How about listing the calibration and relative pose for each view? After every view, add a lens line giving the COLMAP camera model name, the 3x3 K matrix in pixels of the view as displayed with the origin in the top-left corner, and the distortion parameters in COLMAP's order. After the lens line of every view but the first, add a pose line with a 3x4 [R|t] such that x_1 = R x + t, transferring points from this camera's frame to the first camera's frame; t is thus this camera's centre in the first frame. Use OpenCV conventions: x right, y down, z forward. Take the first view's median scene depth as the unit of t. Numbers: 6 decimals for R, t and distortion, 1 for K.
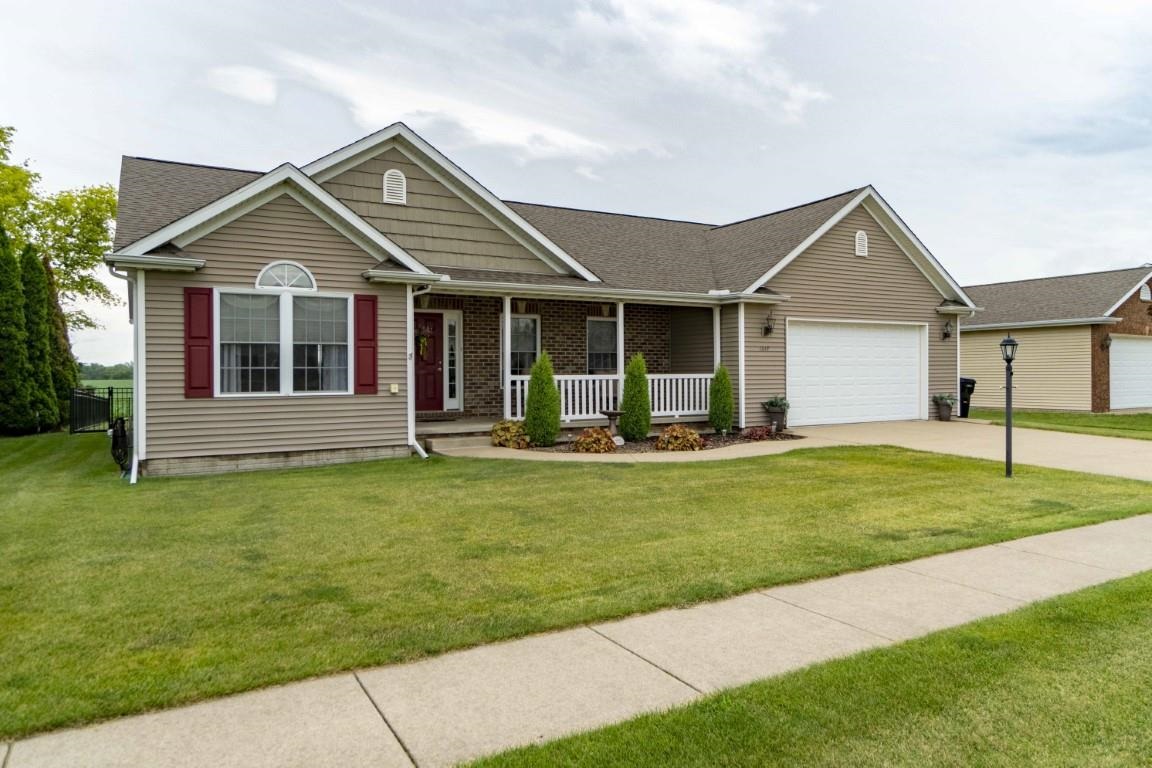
lens RADIAL K [[741.0, 0, 576.4], [0, 741.0, 372.7], [0, 0, 1]] dist [0.029636, -0.000799]
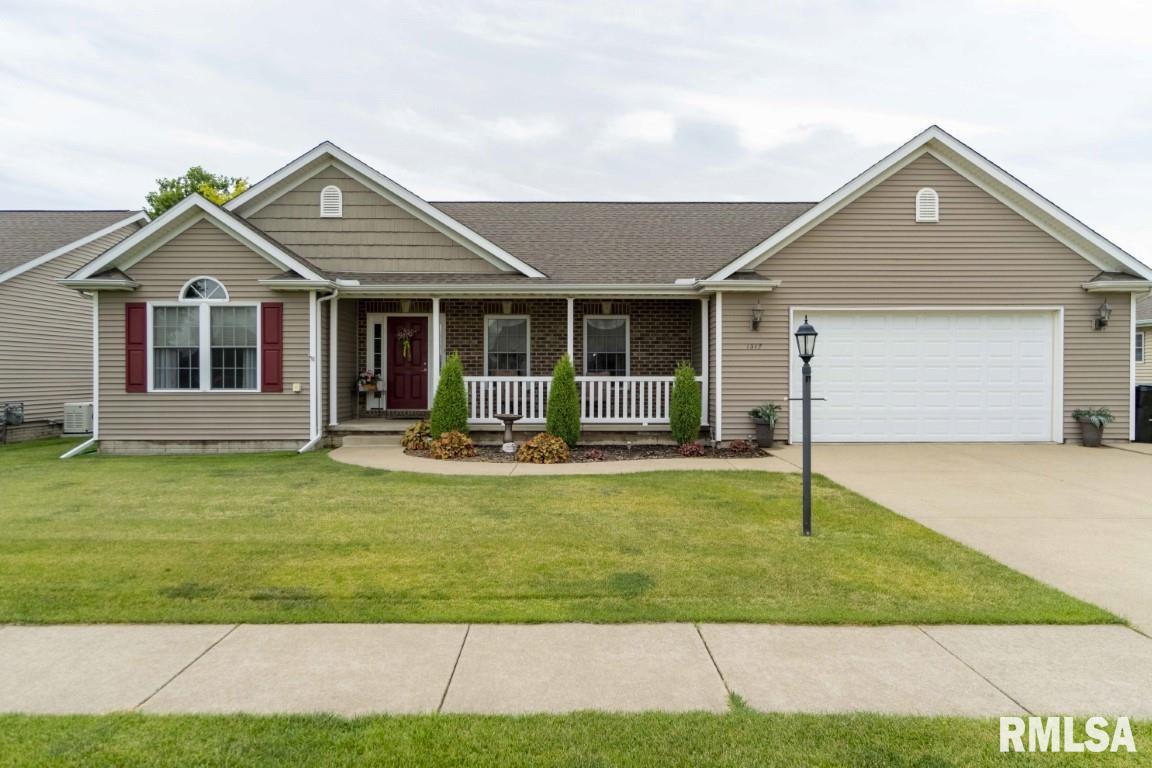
lens RADIAL K [[681.8, 0, 575.9], [0, 681.8, 384.3], [0, 0, 1]] dist [0.011348, 0.002110]
pose [[0.874880, 0.013085, -0.484162, 0.542849], [-0.005528, 0.999840, 0.017032, -0.002480], [0.484307, -0.012225, 0.874813, 0.291662]]
